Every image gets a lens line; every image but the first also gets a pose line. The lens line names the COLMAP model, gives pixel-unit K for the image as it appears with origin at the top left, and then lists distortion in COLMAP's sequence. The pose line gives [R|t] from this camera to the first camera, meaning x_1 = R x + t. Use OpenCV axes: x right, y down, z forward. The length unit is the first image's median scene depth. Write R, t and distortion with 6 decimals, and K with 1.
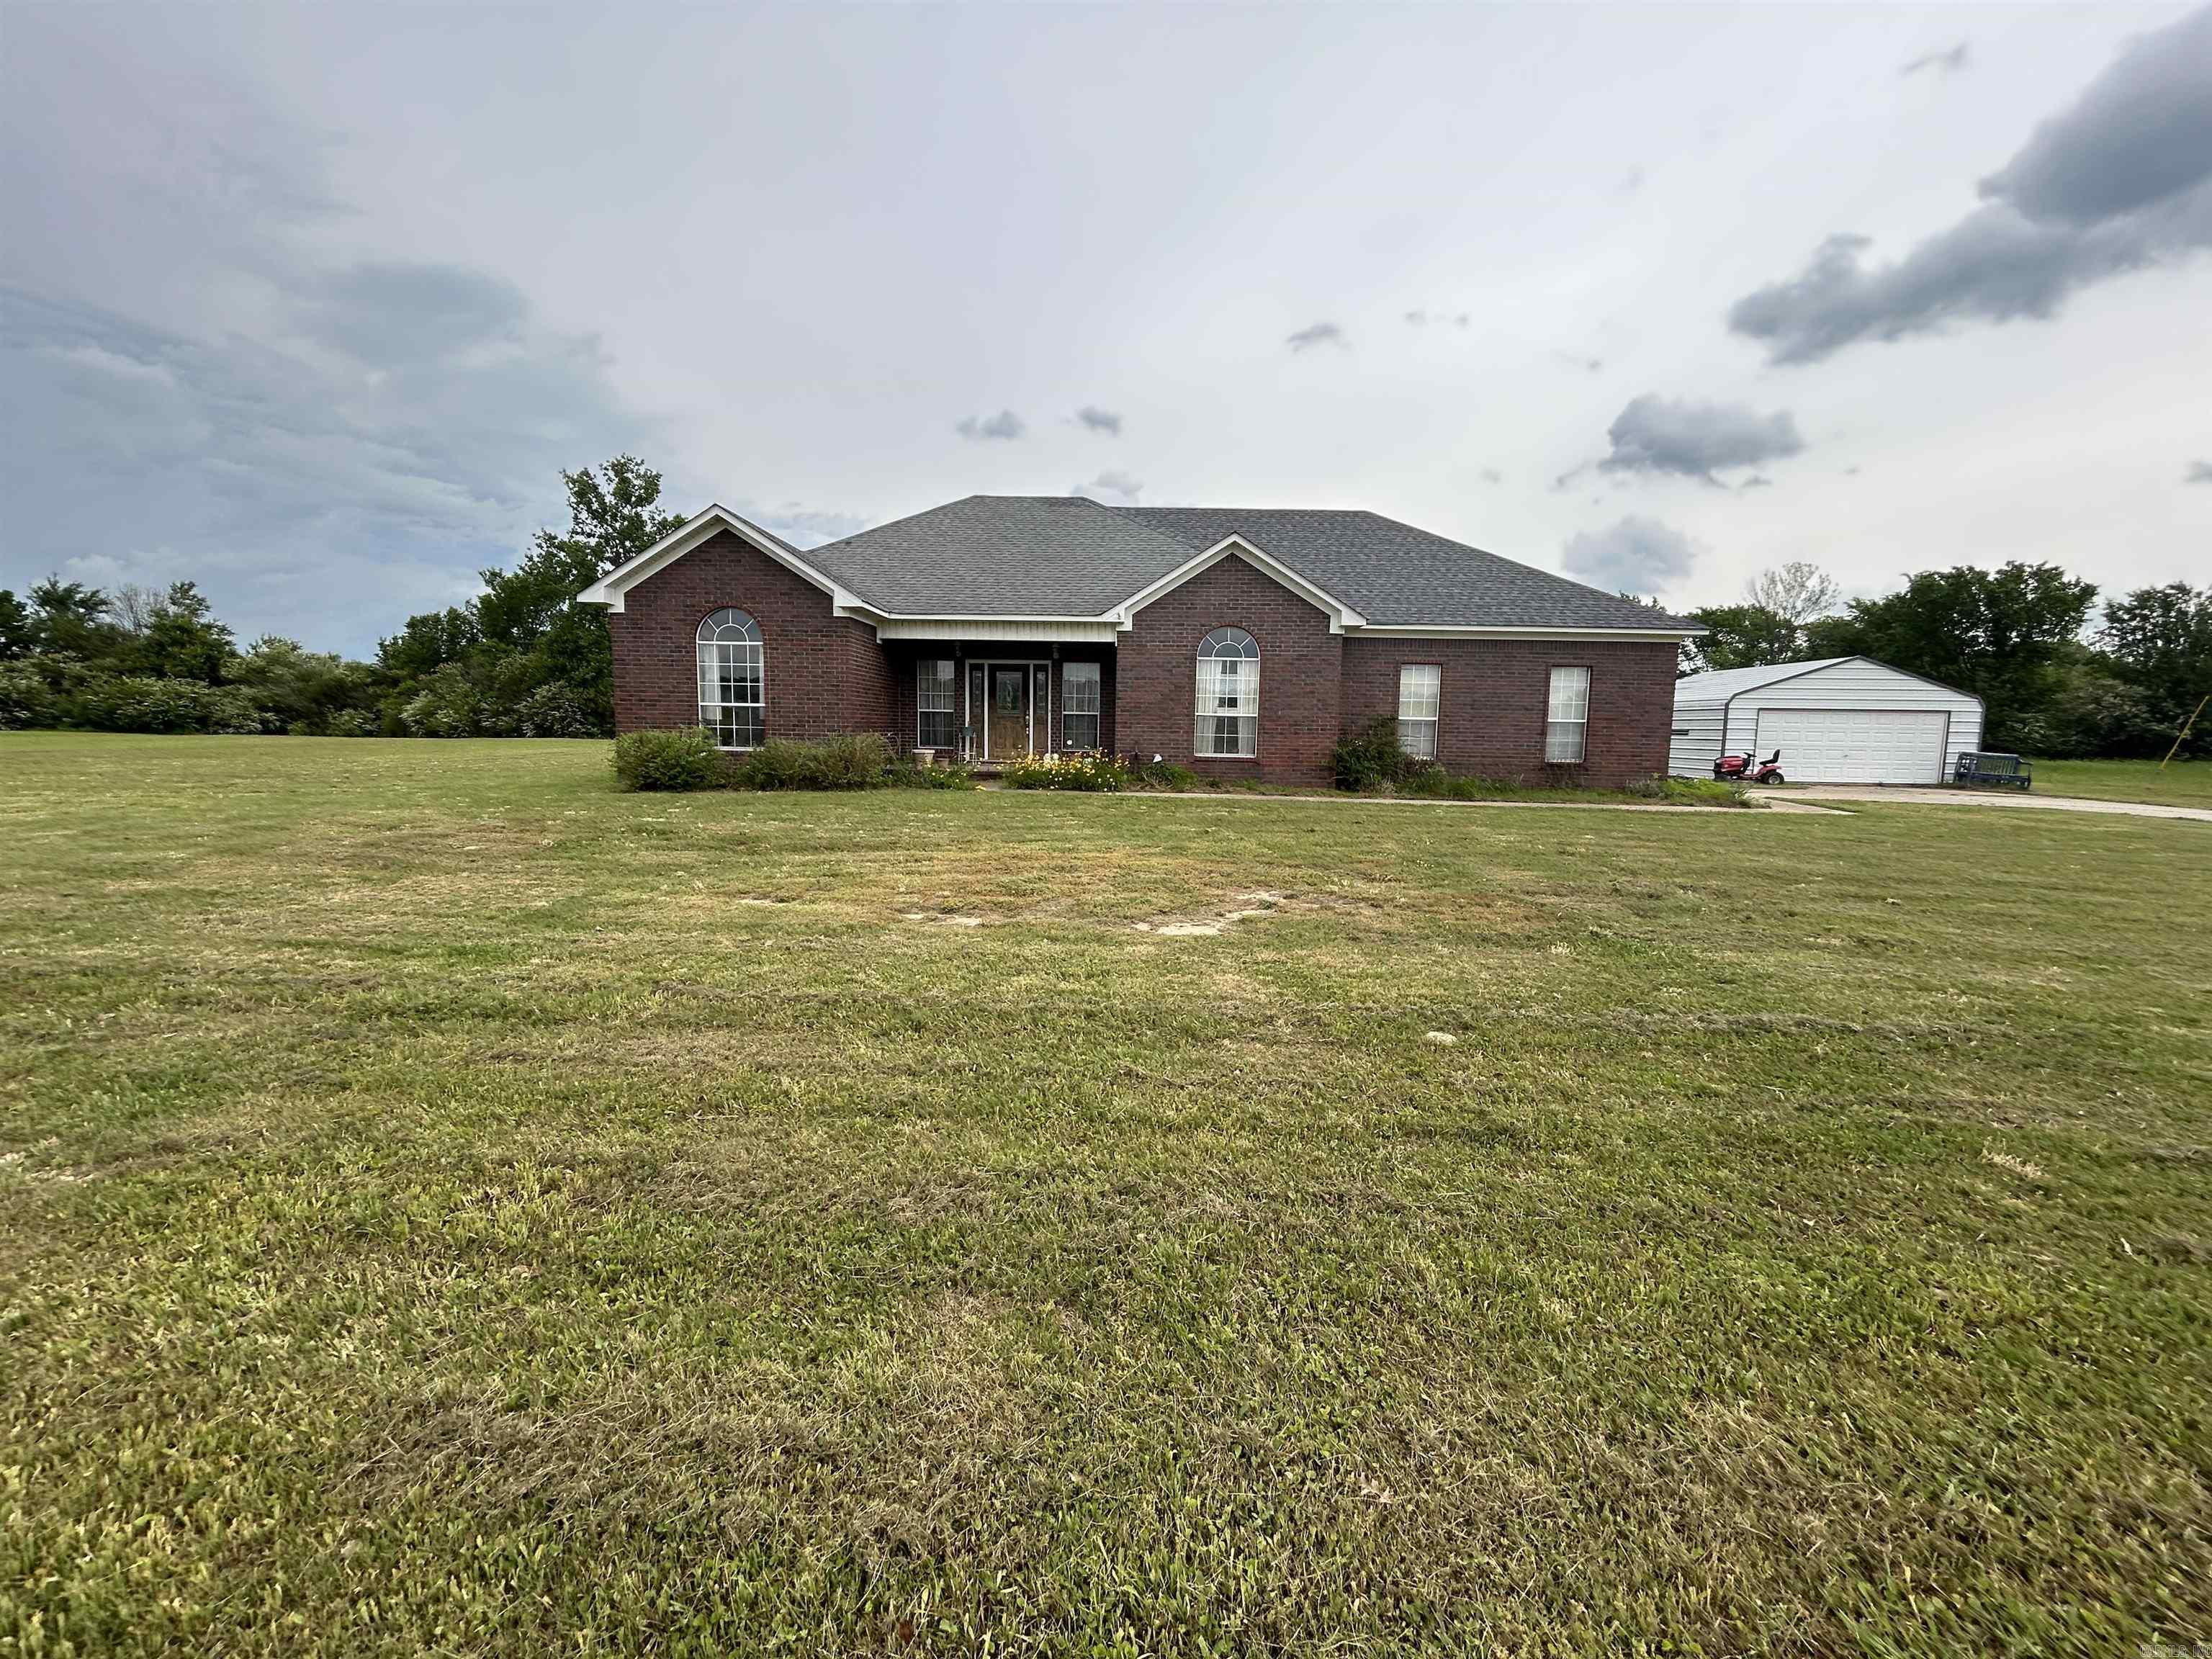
lens RADIAL K [[894.3, 0, 1108.3], [0, 894.3, 826.7], [0, 0, 1]] dist [-0.002209, -0.000536]
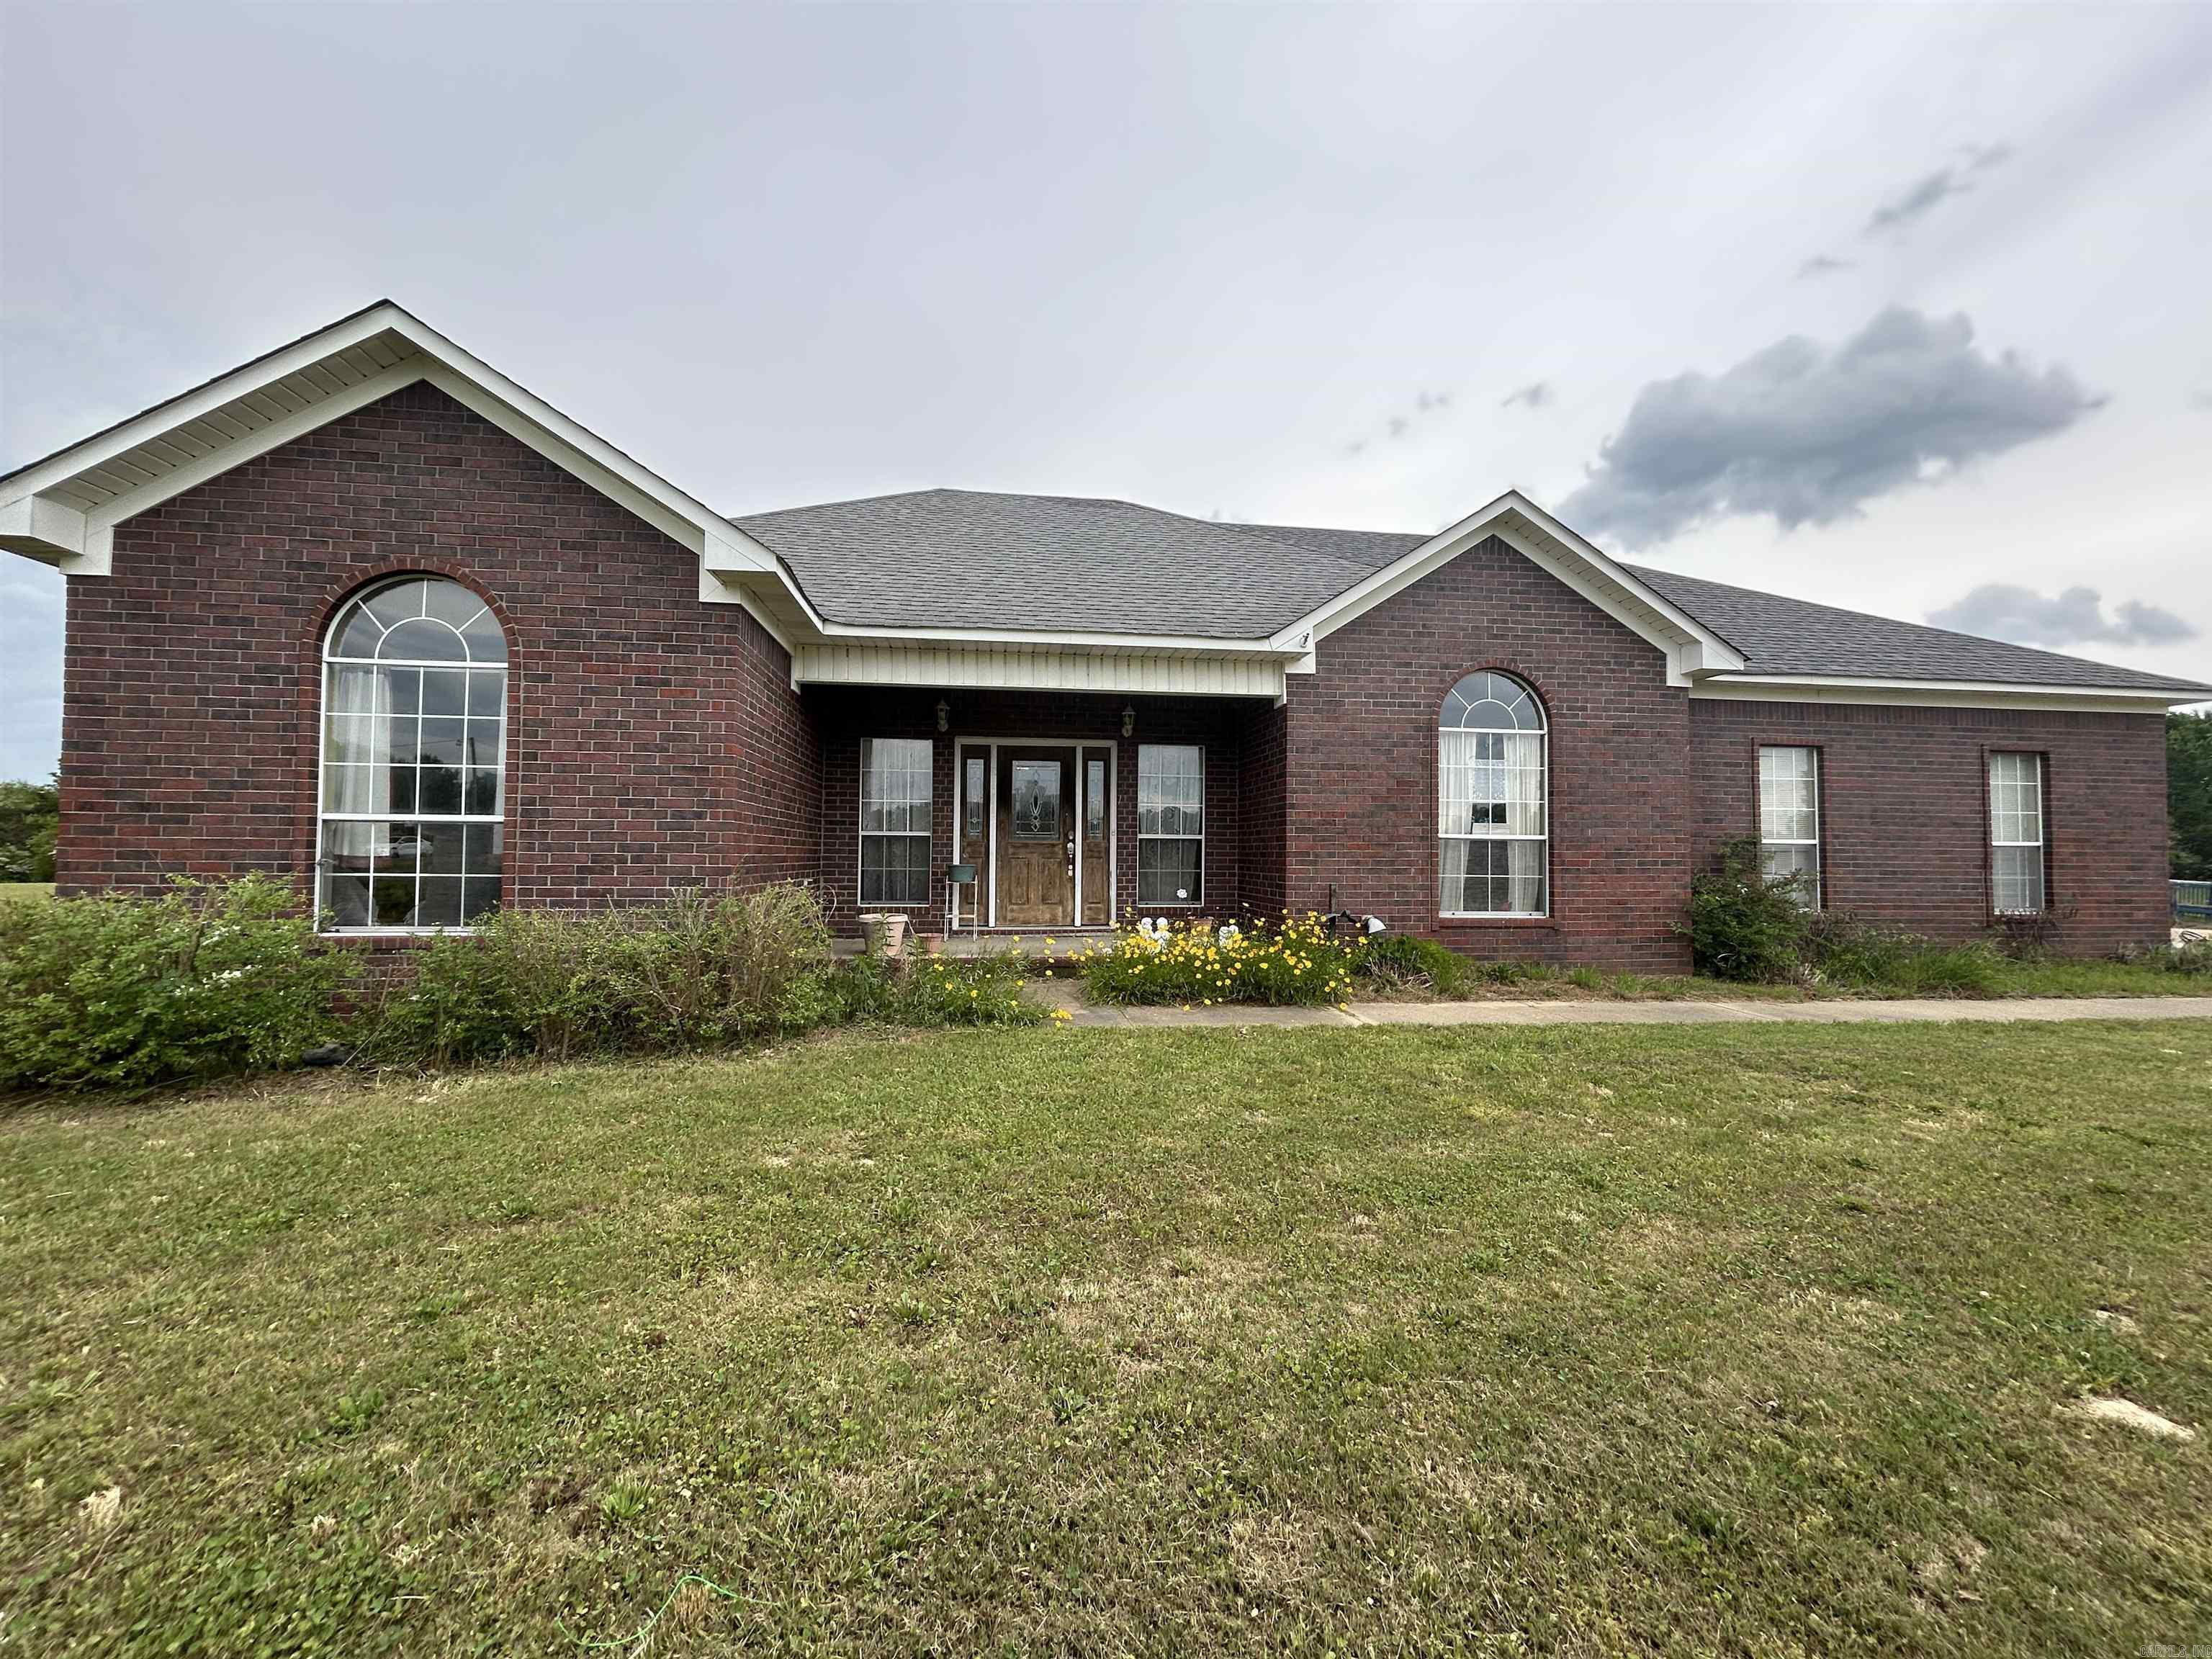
lens RADIAL K [[894.3, 0, 1101.2], [0, 894.3, 828.7], [0, 0, 1]] dist [-0.002209, -0.000536]
pose [[0.989251, -0.005694, 0.146116, -0.165084], [0.026323, 0.989853, -0.139638, -0.063455], [-0.143838, 0.141983, 0.979363, 0.524127]]
